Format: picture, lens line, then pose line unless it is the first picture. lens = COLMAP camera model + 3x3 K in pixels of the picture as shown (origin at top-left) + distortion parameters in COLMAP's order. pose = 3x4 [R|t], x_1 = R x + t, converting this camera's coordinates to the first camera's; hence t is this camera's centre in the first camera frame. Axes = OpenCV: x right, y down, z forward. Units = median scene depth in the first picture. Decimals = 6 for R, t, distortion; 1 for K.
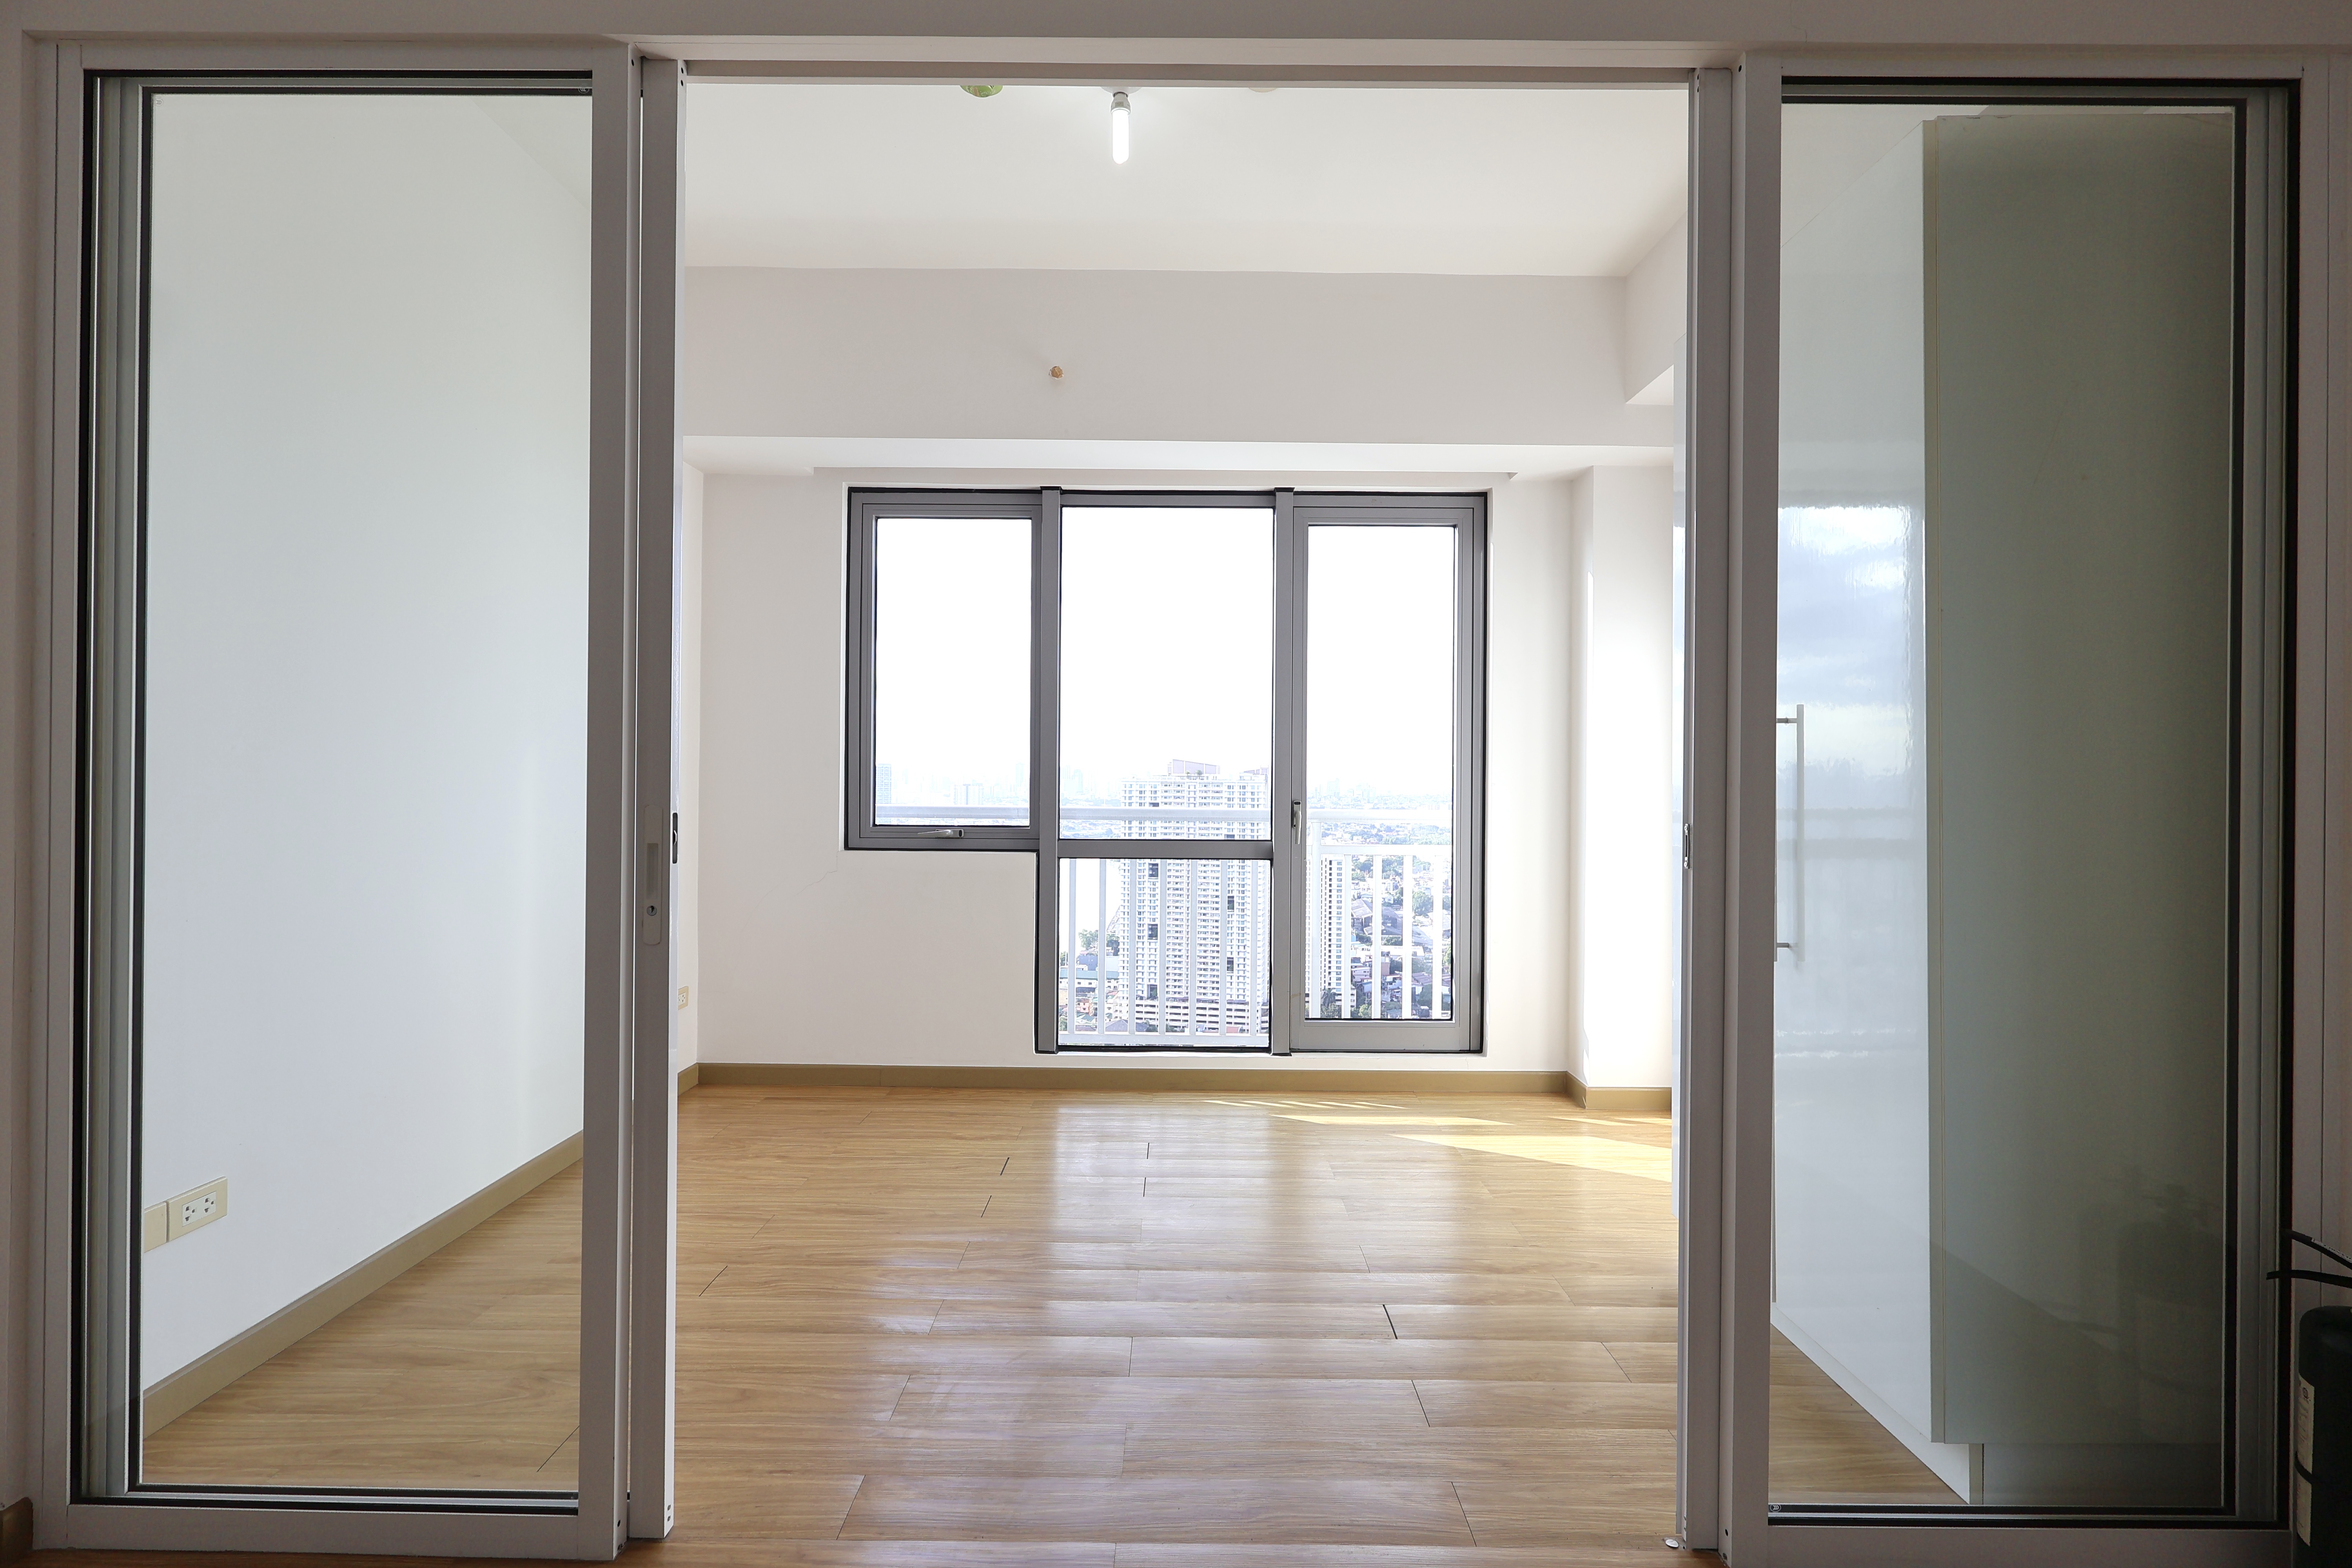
lens RADIAL K [[1156.5, 0, 1168.8], [0, 1156.5, 770.6], [0, 0, 1]] dist [-0.000298, 0.001744]
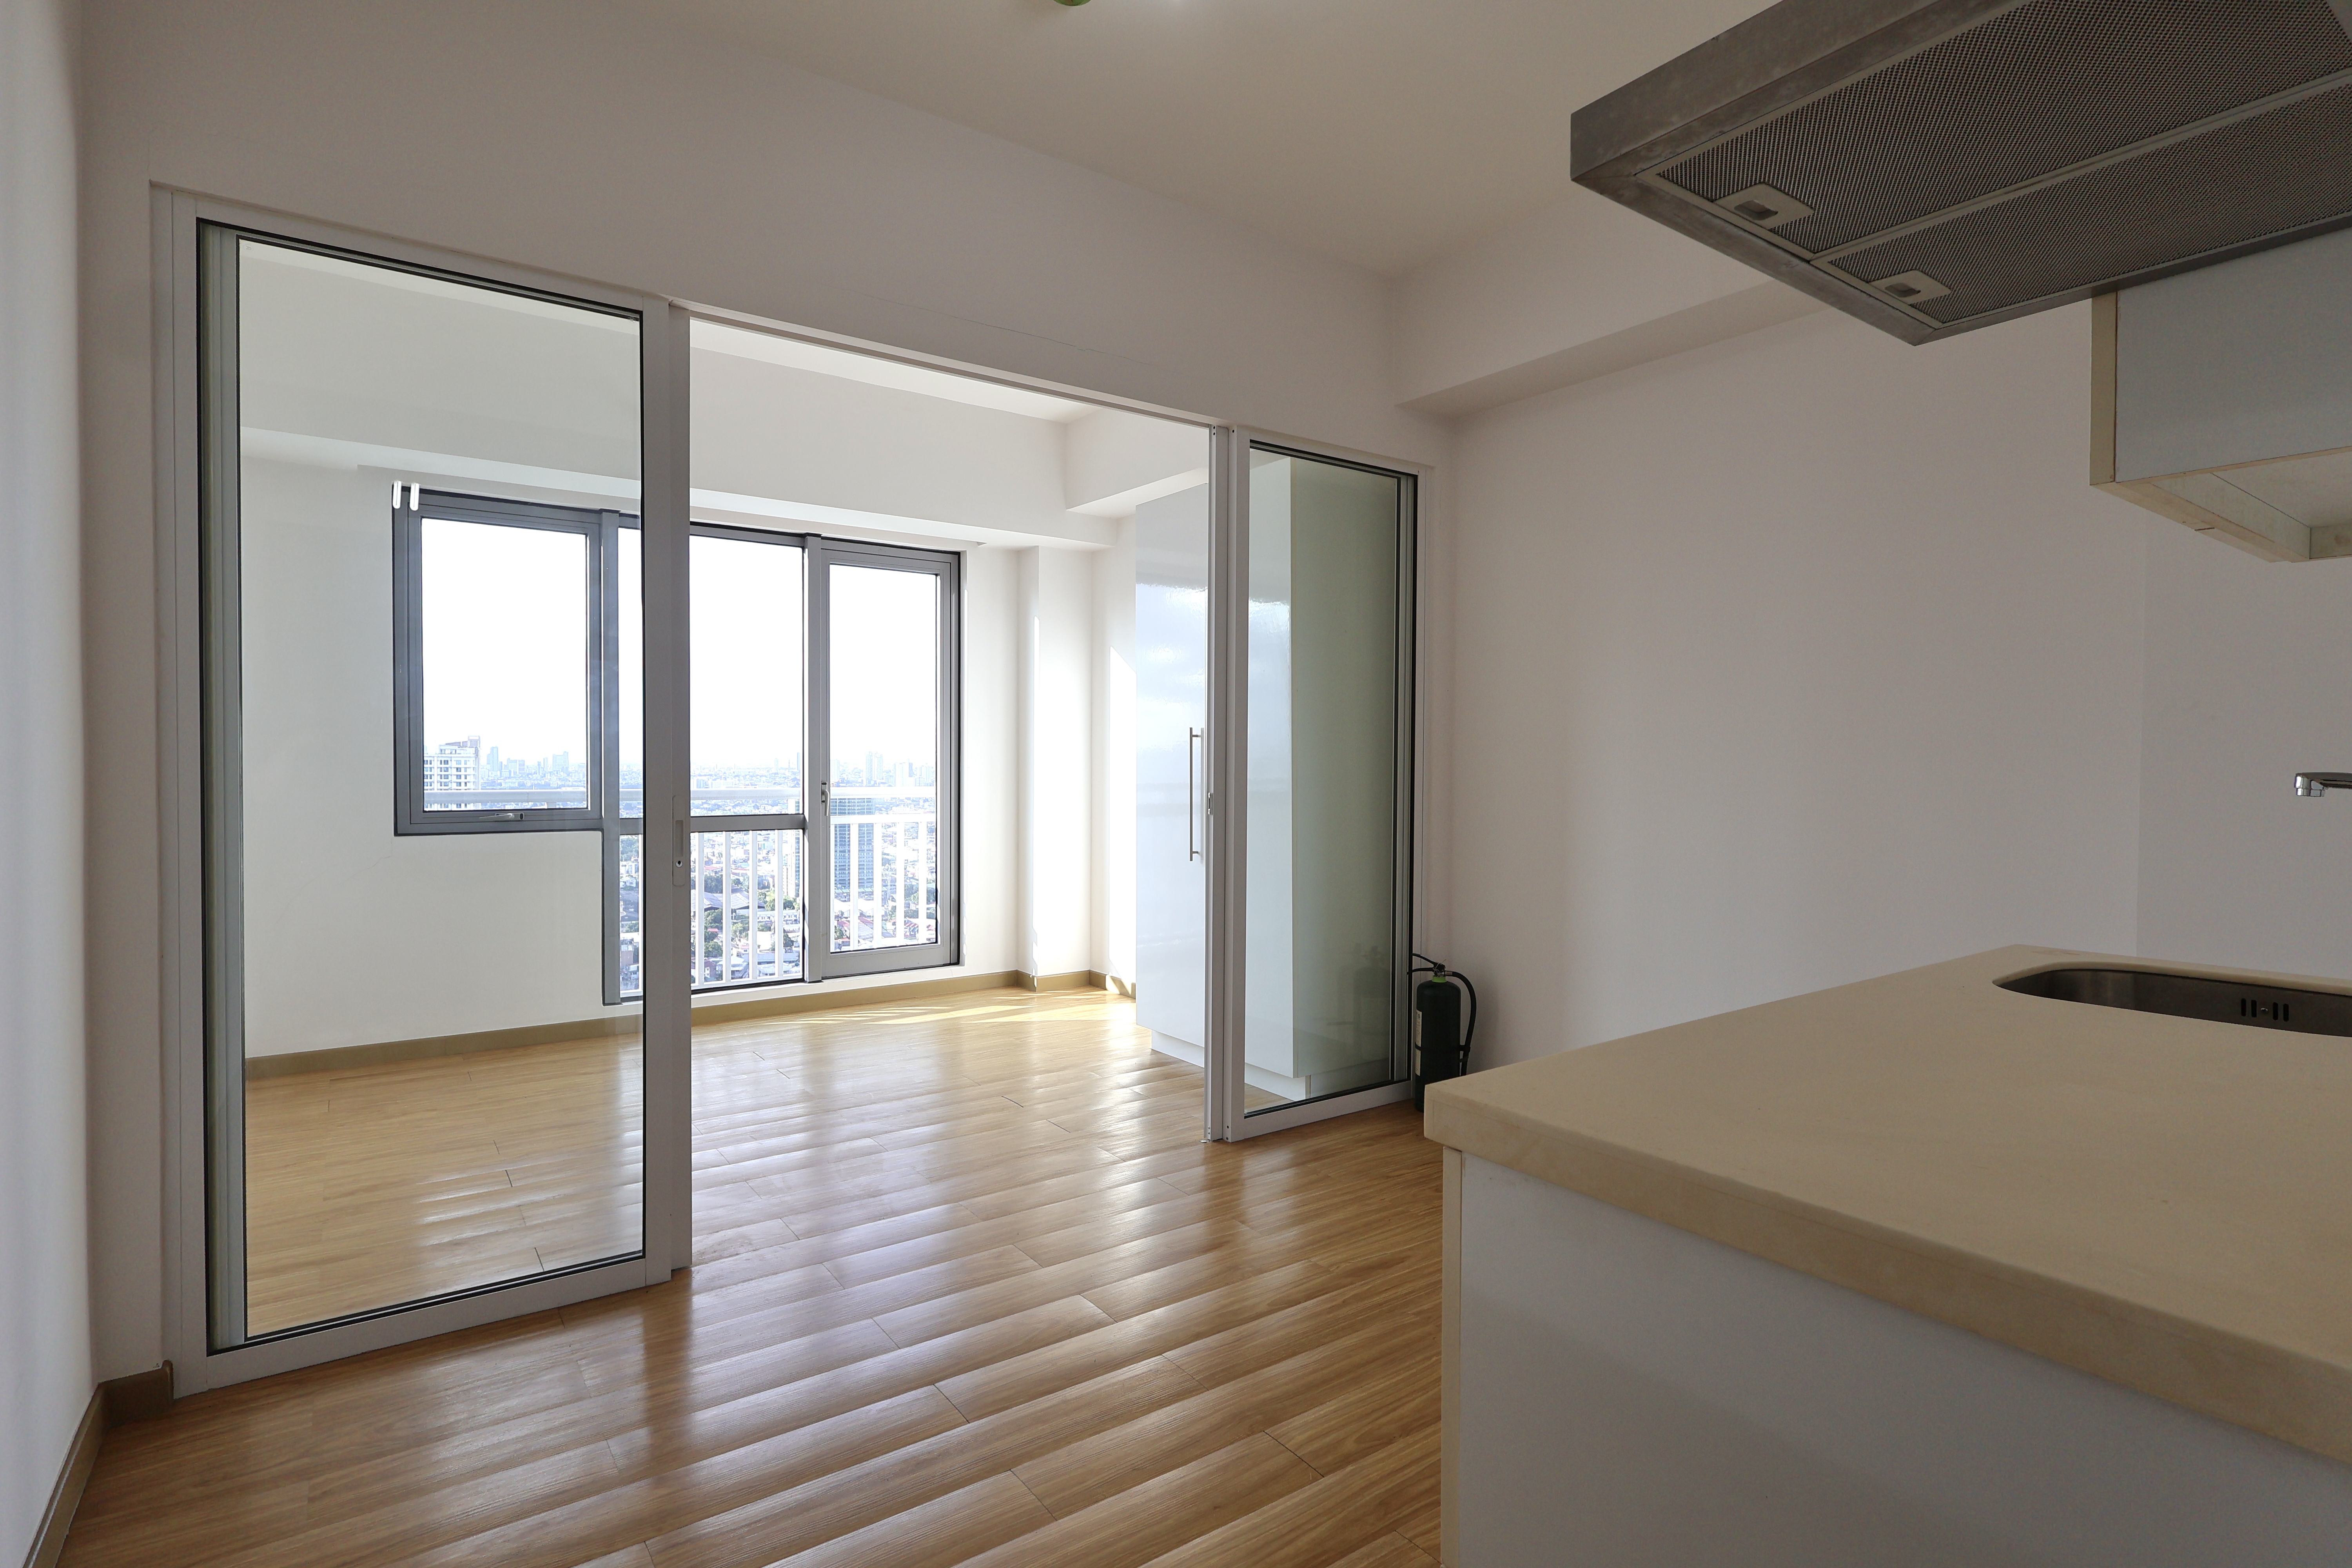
lens RADIAL K [[1156.5, 0, 1168.8], [0, 1156.5, 770.6], [0, 0, 1]] dist [-0.000298, 0.001744]
pose [[0.810946, -0.010111, 0.585034, -0.341301], [-0.003671, 0.999743, 0.022367, -0.017075], [-0.585109, -0.020286, 0.810701, -0.261279]]
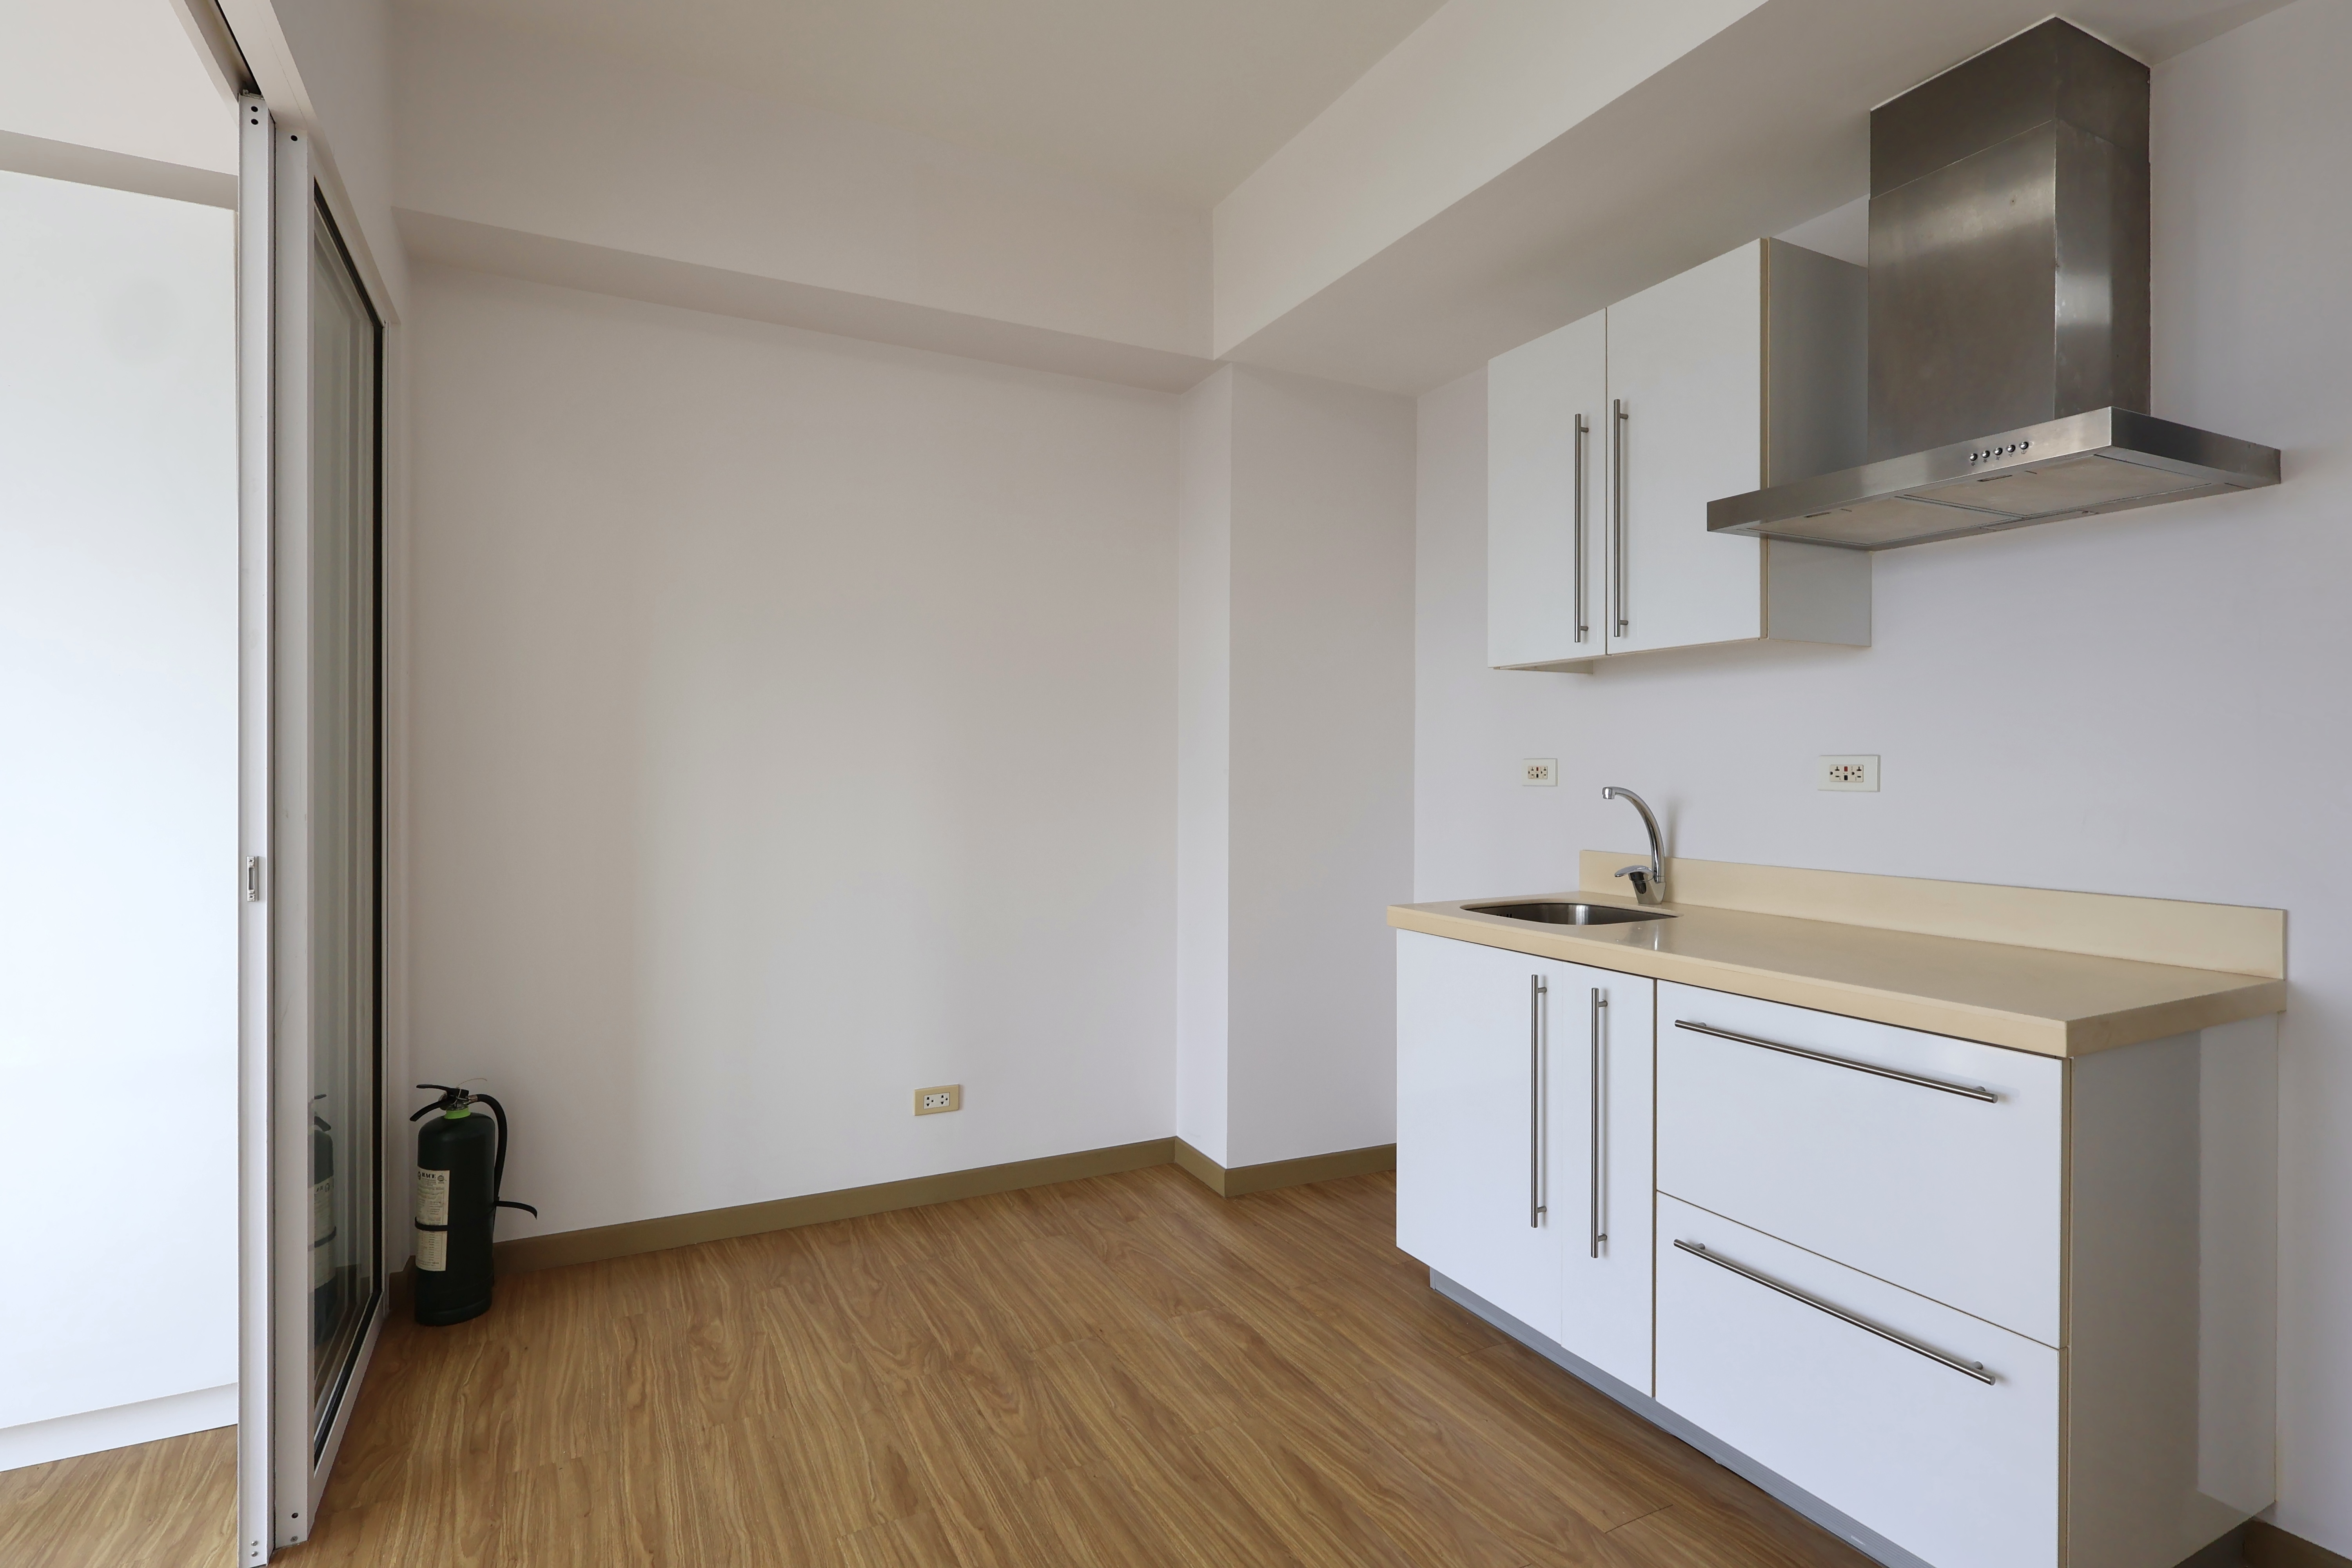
lens RADIAL K [[1156.5, 0, 1168.8], [0, 1156.5, 770.6], [0, 0, 1]] dist [-0.000298, 0.001744]
pose [[-0.457754, -0.014946, 0.888953, -0.337182], [-0.012815, 0.999866, 0.010212, -0.022056], [-0.888986, -0.006717, -0.457885, 0.326771]]
